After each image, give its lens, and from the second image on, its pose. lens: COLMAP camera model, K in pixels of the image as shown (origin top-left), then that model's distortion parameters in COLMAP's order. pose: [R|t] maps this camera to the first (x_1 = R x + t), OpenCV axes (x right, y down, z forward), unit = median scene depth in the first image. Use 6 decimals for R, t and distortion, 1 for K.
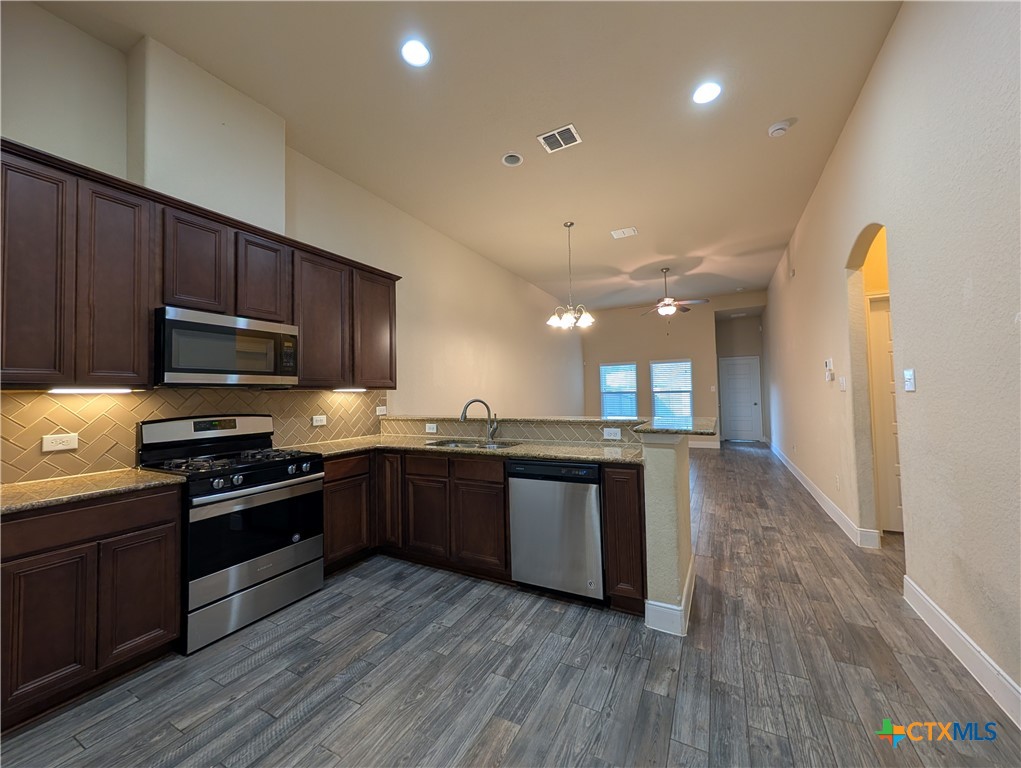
lens RADIAL K [[392.4, 0, 512.6], [0, 392.4, 379.2], [0, 0, 1]] dist [-0.000654, 0.000525]
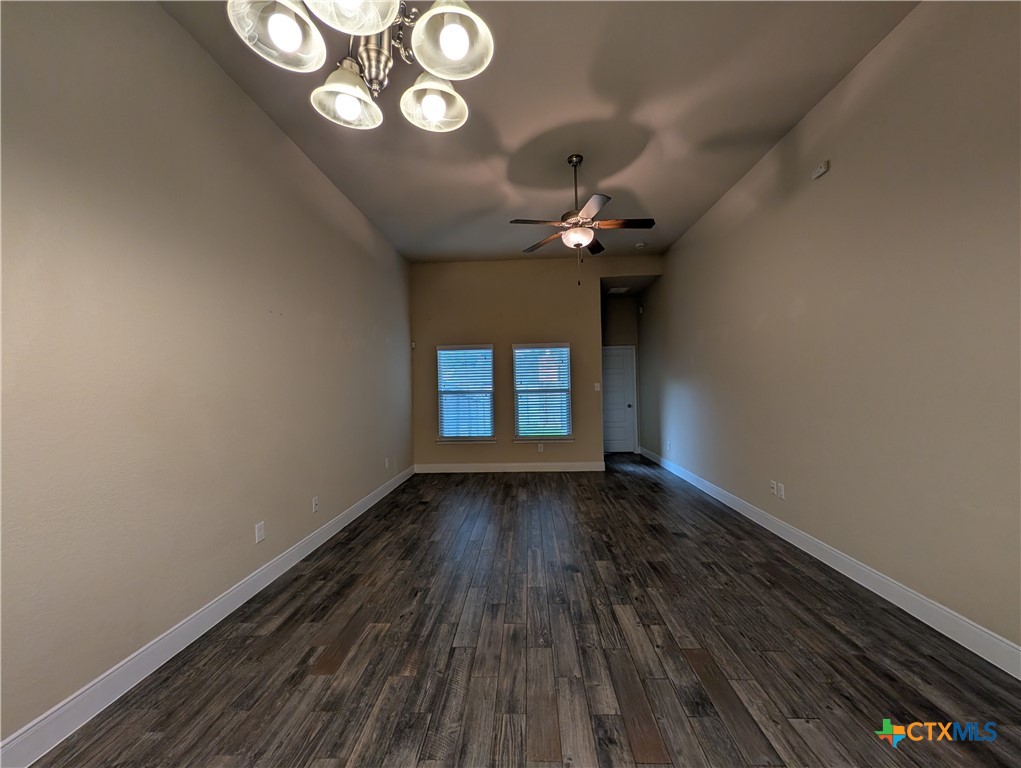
lens RADIAL K [[392.4, 0, 509.6], [0, 392.4, 380.7], [0, 0, 1]] dist [-0.000654, 0.000525]
pose [[0.906961, 0.009879, 0.421100, 0.201128], [-0.015071, 0.999846, 0.009003, 0.027413], [-0.420946, -0.014511, 0.906970, 1.227464]]
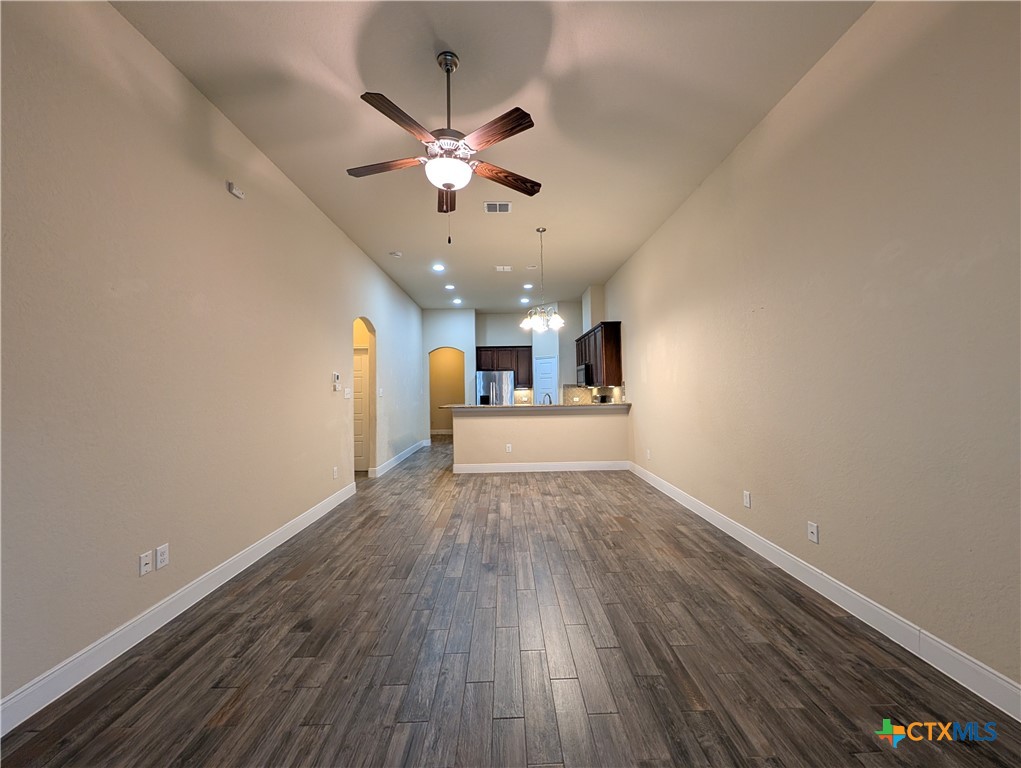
lens RADIAL K [[392.4, 0, 508.3], [0, 392.4, 382.6], [0, 0, 1]] dist [-0.000654, 0.000525]
pose [[-0.880043, 0.027274, -0.474110, 1.137529], [0.053774, 0.997652, -0.042423, 0.075835], [0.471840, -0.062829, -0.879443, 2.907384]]
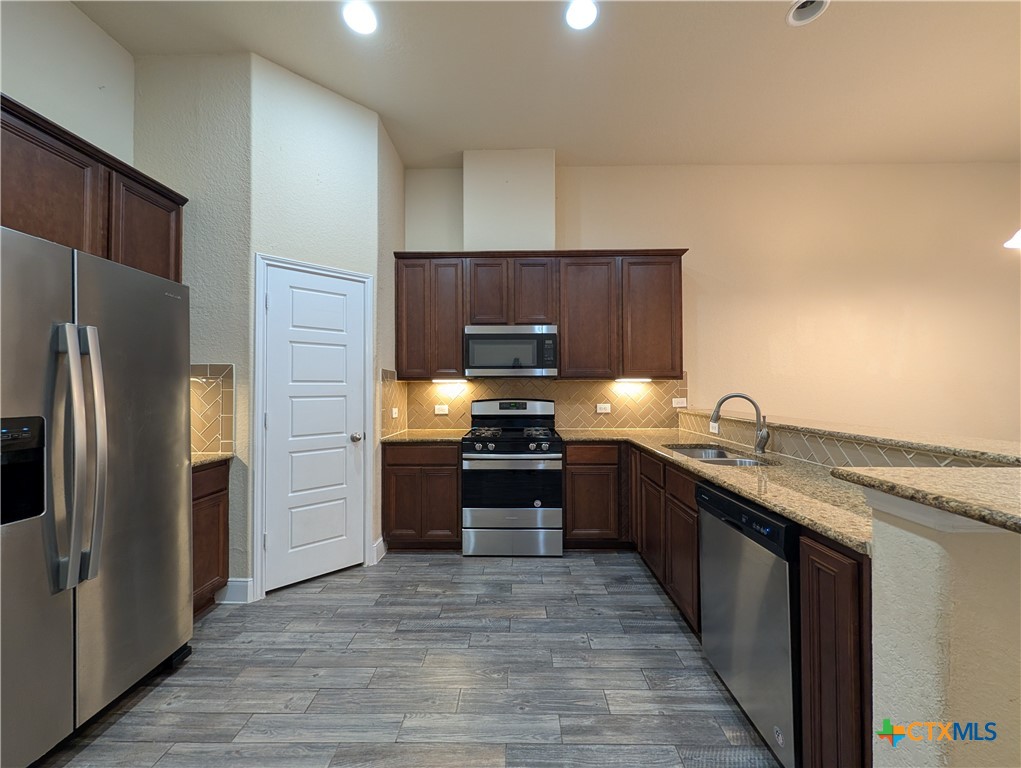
lens RADIAL K [[392.4, 0, 512.5], [0, 392.4, 379.9], [0, 0, 1]] dist [-0.000654, 0.000525]
pose [[0.453042, 0.002617, -0.891485, 0.392603], [0.027927, 0.999463, 0.017126, 0.002115], [0.891051, -0.032656, 0.452726, 0.326801]]
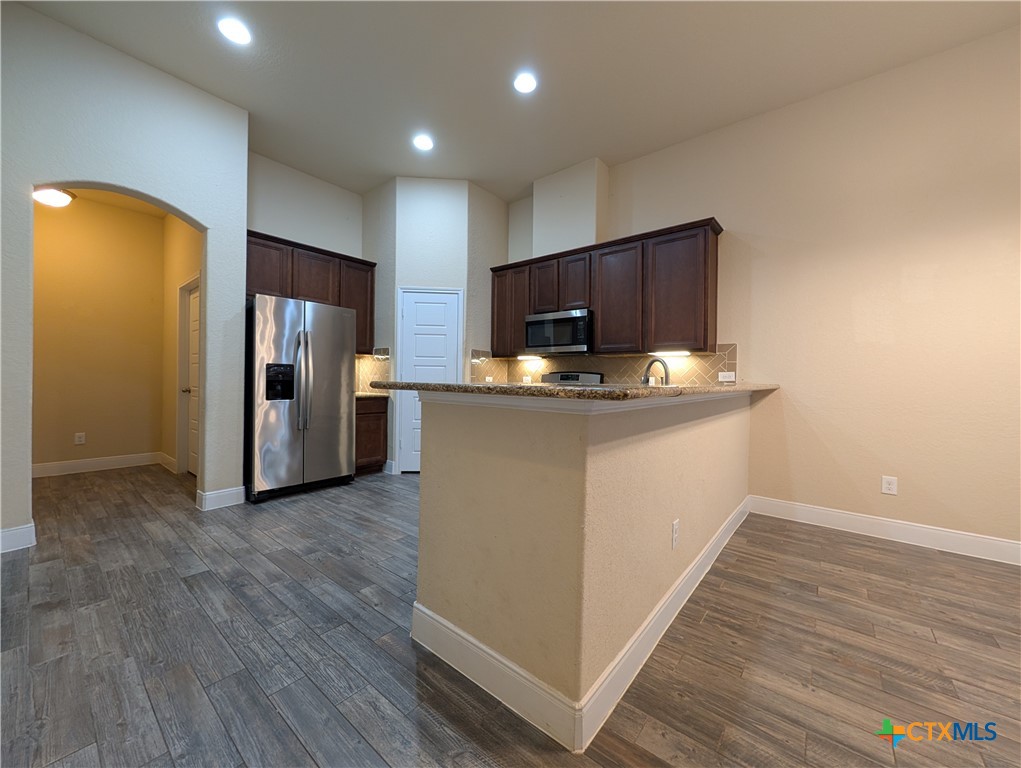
lens RADIAL K [[392.4, 0, 512.4], [0, 392.4, 378.8], [0, 0, 1]] dist [-0.000654, 0.000525]
pose [[-0.198429, 0.018916, -0.979933, 0.800228], [0.027612, 0.999525, 0.013703, 0.079180], [0.979726, -0.024339, -0.198857, 0.933643]]
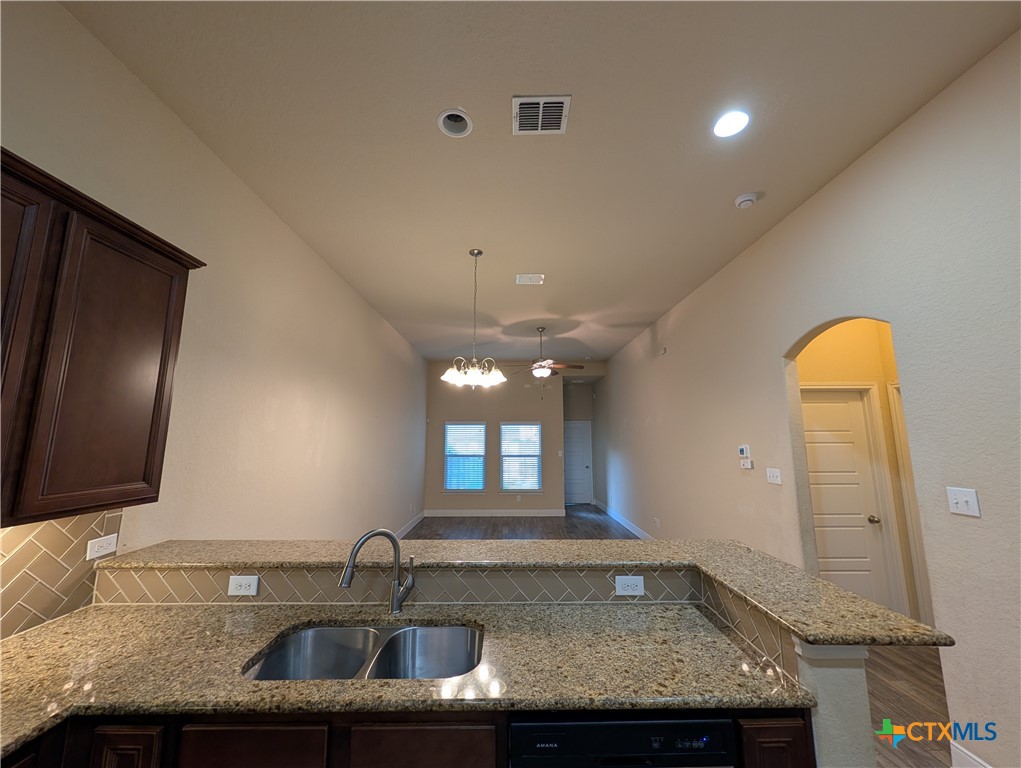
lens RADIAL K [[392.4, 0, 512.3], [0, 392.4, 379.8], [0, 0, 1]] dist [-0.000654, 0.000525]
pose [[0.881027, 0.091840, 0.464065, -0.200071], [-0.036147, 0.991175, -0.127533, -0.084911], [-0.471682, 0.095585, 0.876572, 0.505352]]
